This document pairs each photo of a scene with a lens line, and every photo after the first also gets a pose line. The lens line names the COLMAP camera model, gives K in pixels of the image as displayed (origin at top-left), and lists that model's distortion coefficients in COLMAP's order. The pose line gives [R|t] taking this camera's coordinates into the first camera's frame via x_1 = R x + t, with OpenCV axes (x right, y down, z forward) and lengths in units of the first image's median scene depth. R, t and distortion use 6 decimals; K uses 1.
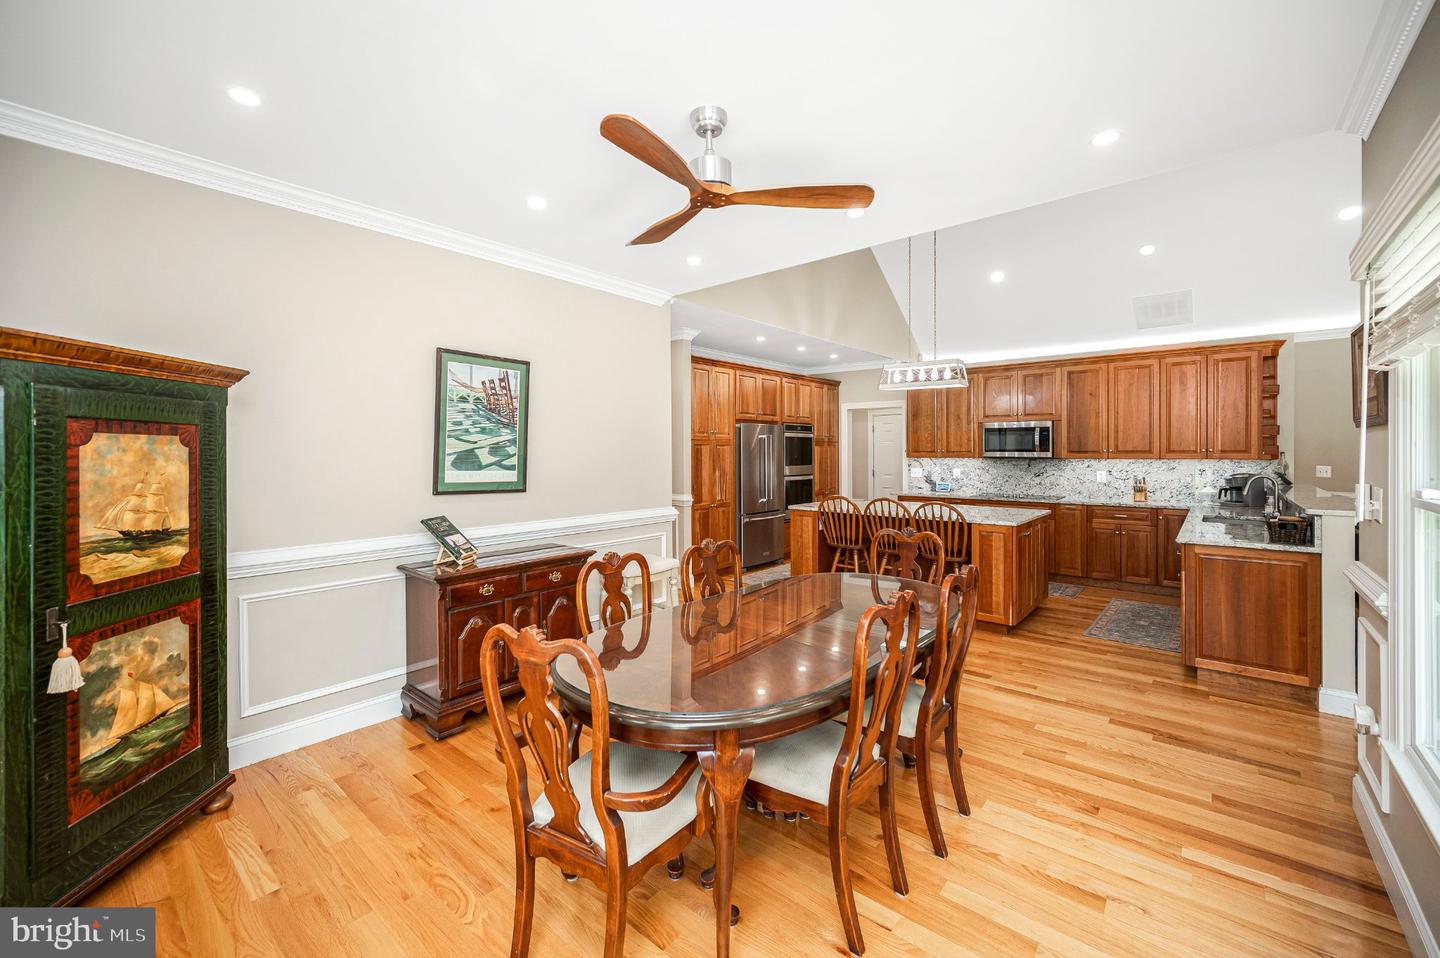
lens RADIAL K [[591.6, 0, 729.2], [0, 591.6, 458.5], [0, 0, 1]] dist [0.001763, -0.001185]
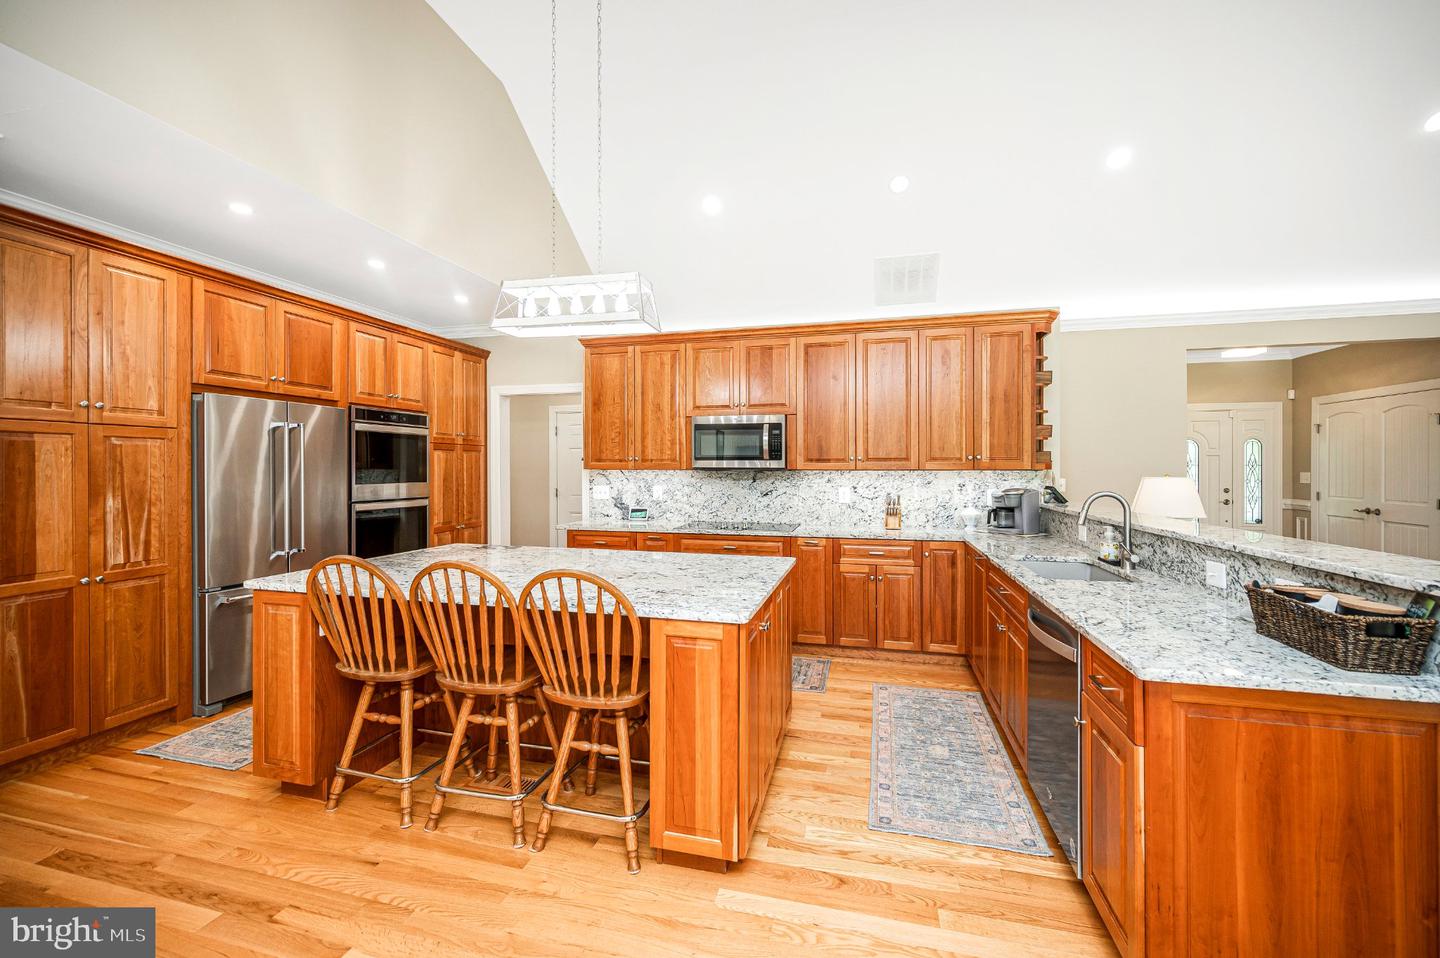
lens RADIAL K [[591.6, 0, 729.4], [0, 591.6, 472.2], [0, 0, 1]] dist [0.001763, -0.001185]
pose [[0.901999, 0.000093, 0.431739, 0.195125], [0.002795, 0.999978, -0.006057, 0.006939], [-0.431730, 0.006670, 0.901978, 0.416722]]
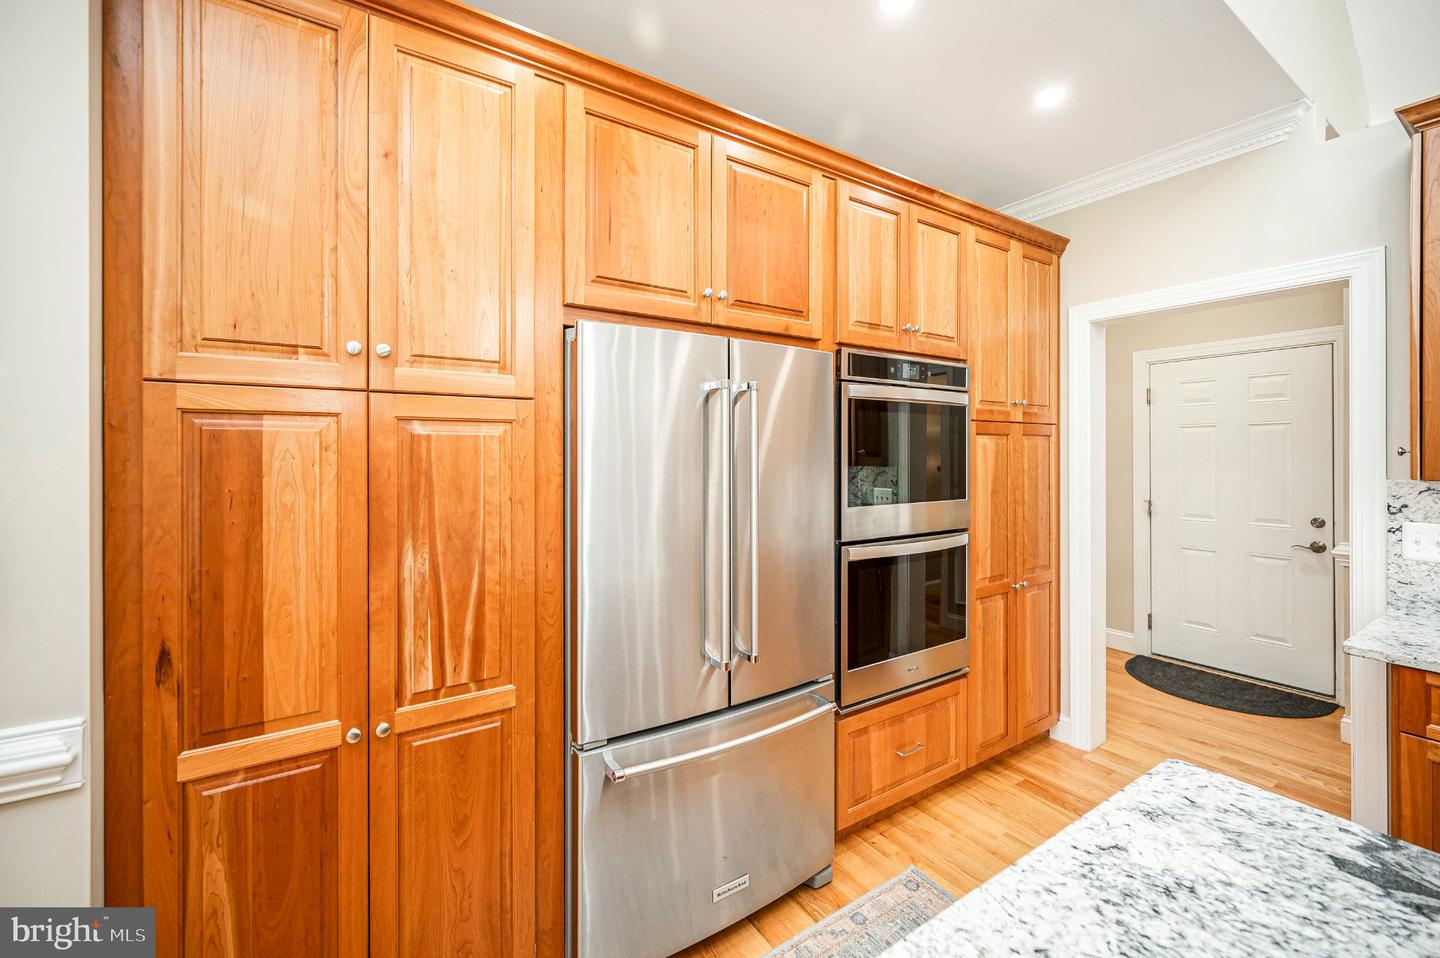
lens RADIAL K [[591.6, 0, 730.1], [0, 591.6, 453.6], [0, 0, 1]] dist [0.001763, -0.001185]
pose [[0.961019, -0.000076, -0.276481, 0.134354], [-0.003989, 0.999892, -0.014142, -0.008702], [0.276453, 0.014694, 0.960915, 0.840301]]
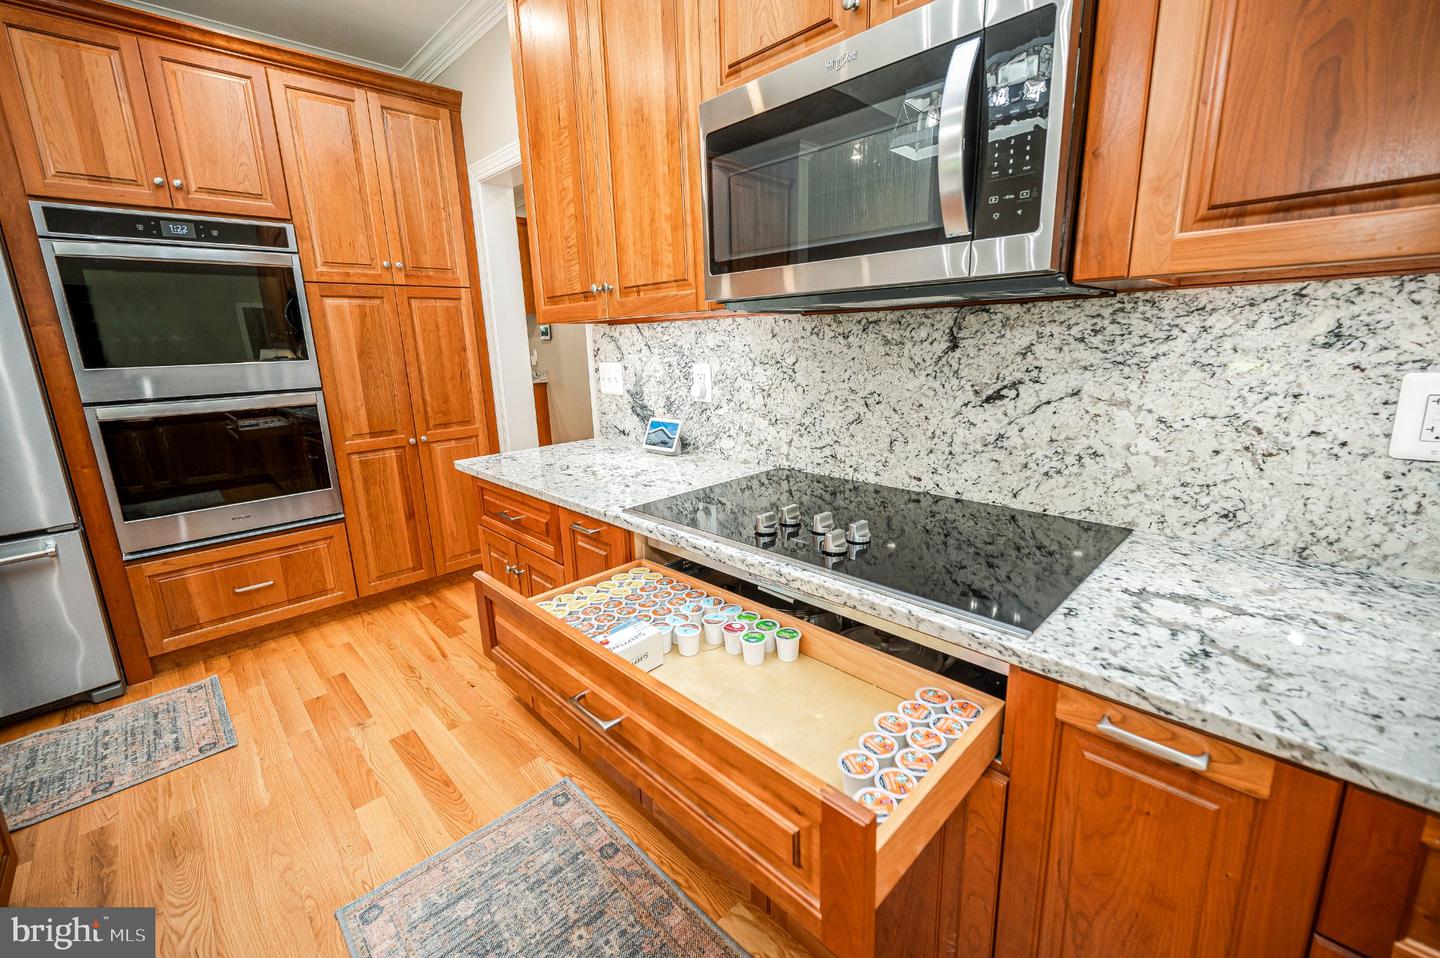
lens RADIAL K [[591.6, 0, 745.2], [0, 591.6, 472.3], [0, 0, 1]] dist [0.001763, -0.001185]
pose [[0.995732, -0.006156, -0.092088, 0.494073], [0.025250, 0.977876, 0.207655, 0.012320], [0.088772, -0.209094, 0.973858, 0.866089]]
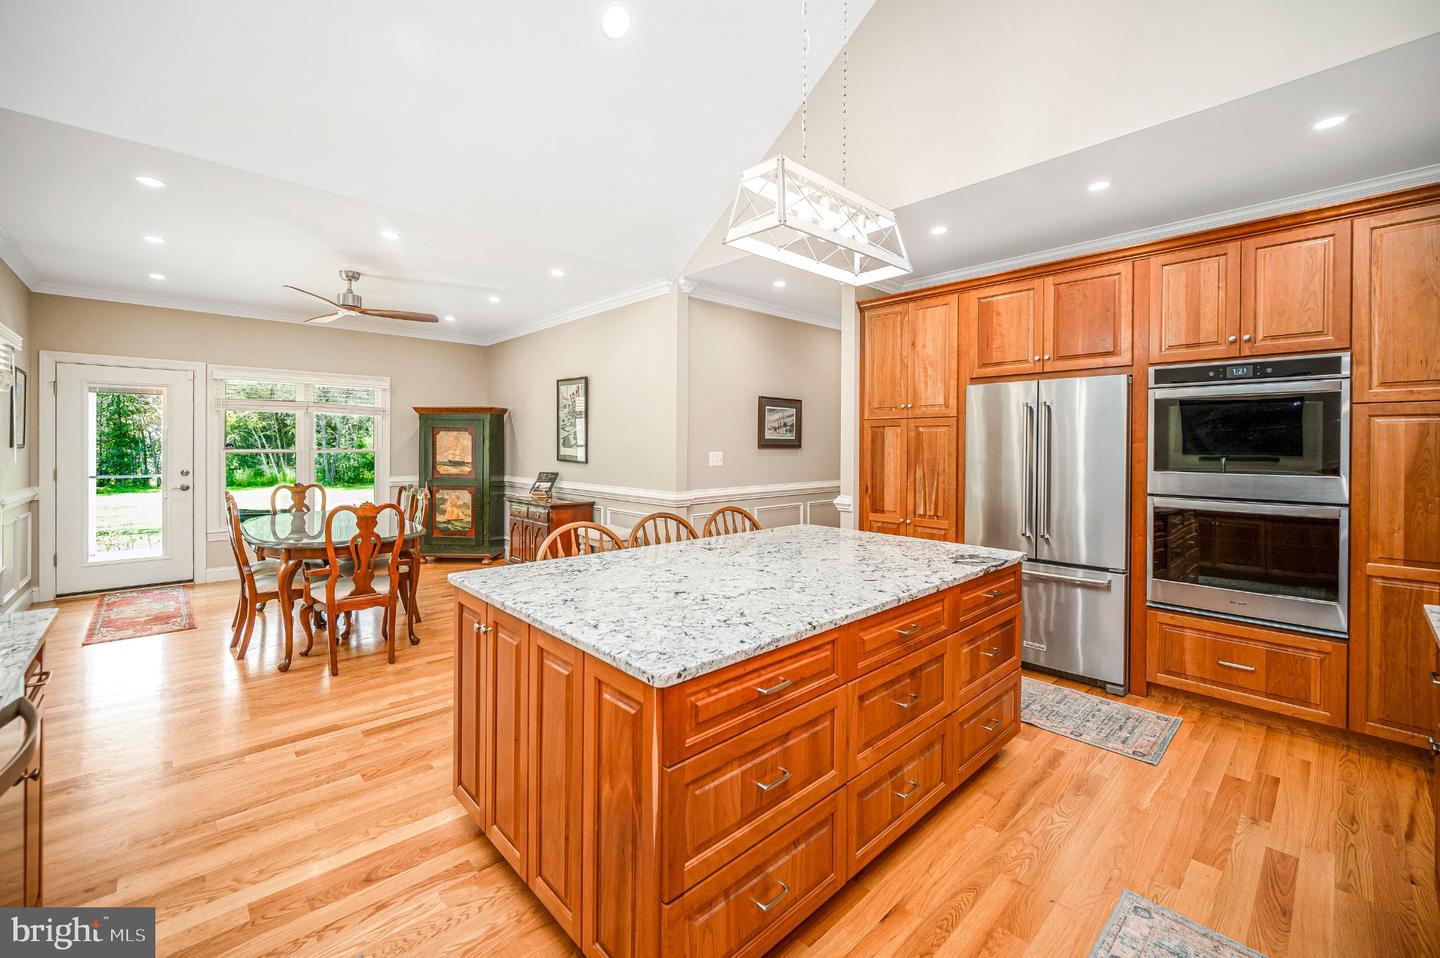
lens RADIAL K [[591.6, 0, 695.4], [0, 591.6, 455.3], [0, 0, 1]] dist [0.001763, -0.001185]
pose [[-0.145076, 0.020435, -0.989210, 0.635047], [-0.017604, 0.999575, 0.023231, -0.002431], [0.989264, 0.020785, -0.144654, 0.861115]]
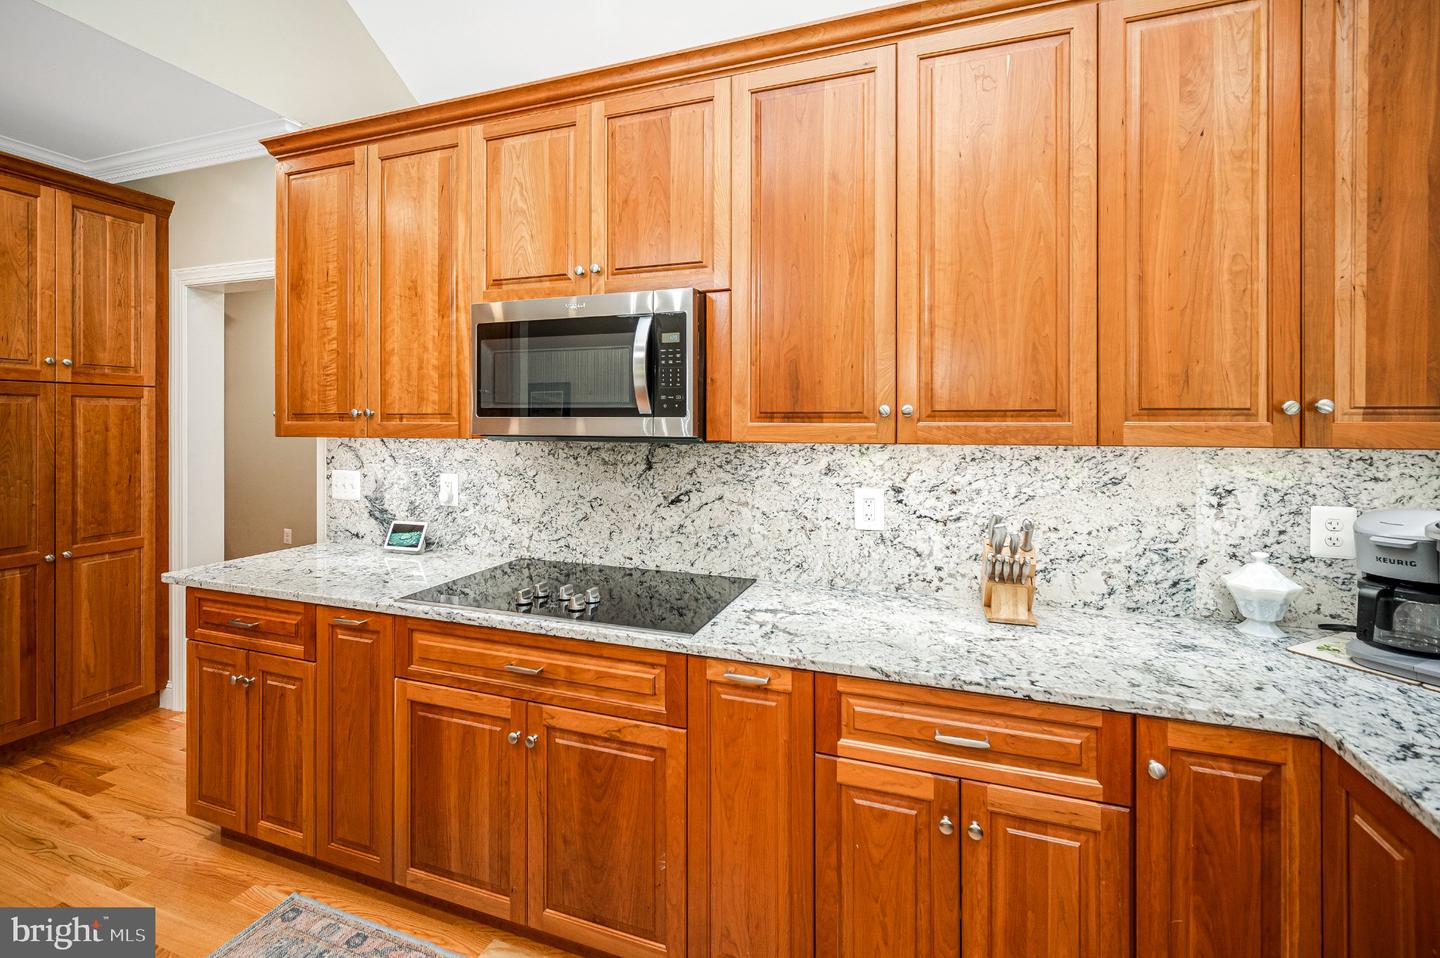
lens RADIAL K [[621.8, 0, 731.5], [0, 621.8, 439.2], [0, 0, 1]] dist [-0.004553, -0.000254]
pose [[0.937283, -0.007073, 0.348498, 0.474382], [0.002034, 0.999888, 0.014824, -0.005297], [-0.348564, -0.013185, 0.937192, 0.762018]]
